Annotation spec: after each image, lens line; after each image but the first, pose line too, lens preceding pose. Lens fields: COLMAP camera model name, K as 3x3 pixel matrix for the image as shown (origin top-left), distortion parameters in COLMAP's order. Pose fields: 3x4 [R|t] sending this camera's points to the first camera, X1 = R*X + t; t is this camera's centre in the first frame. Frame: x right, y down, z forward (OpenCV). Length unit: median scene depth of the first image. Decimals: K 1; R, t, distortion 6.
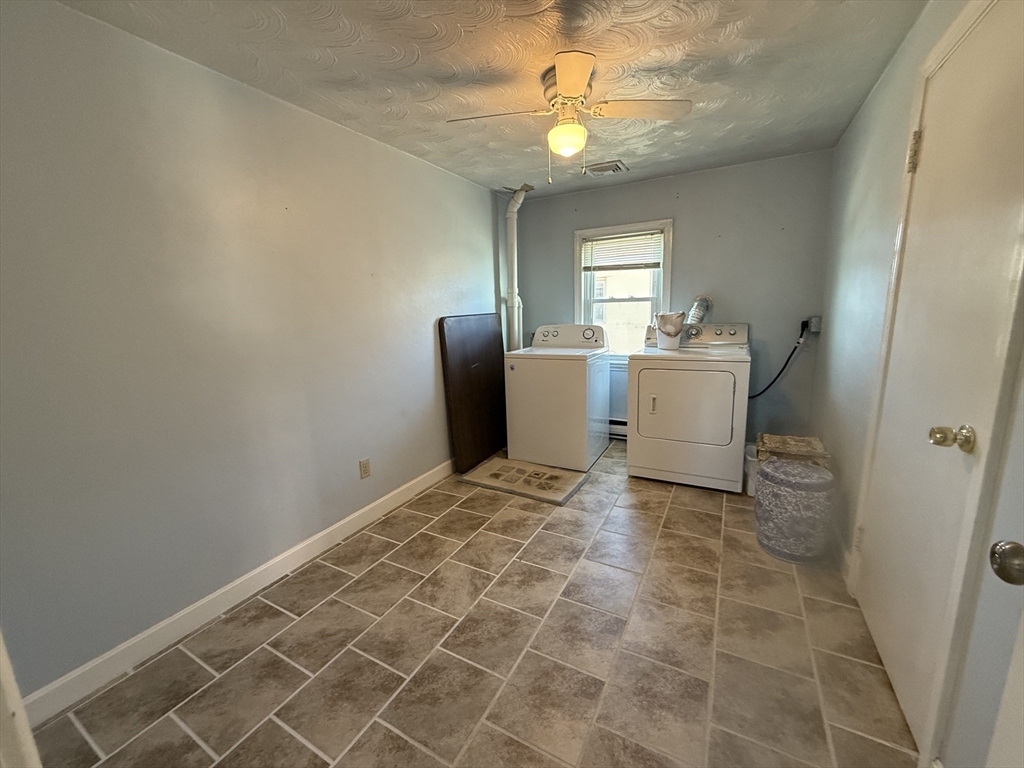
lens RADIAL K [[406.8, 0, 507.9], [0, 406.8, 382.7], [0, 0, 1]] dist [0.000567, -0.000289]
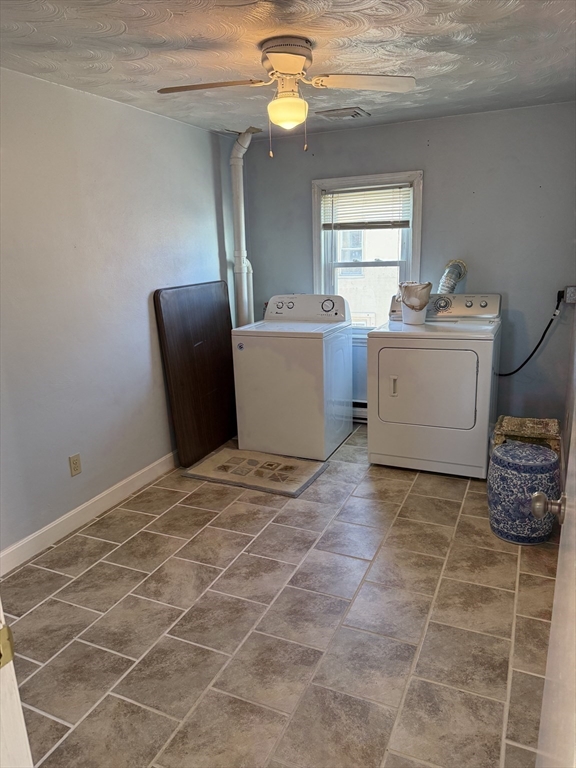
lens RADIAL K [[535.9, 0, 288.0], [0, 535.9, 384.0], [0, 0, 1]] dist [0.124939, -0.181169]
pose [[0.996670, -0.019420, 0.079191, 0.028058], [0.014253, 0.997764, 0.065299, -0.044656], [-0.080282, -0.063953, 0.994718, -0.248455]]
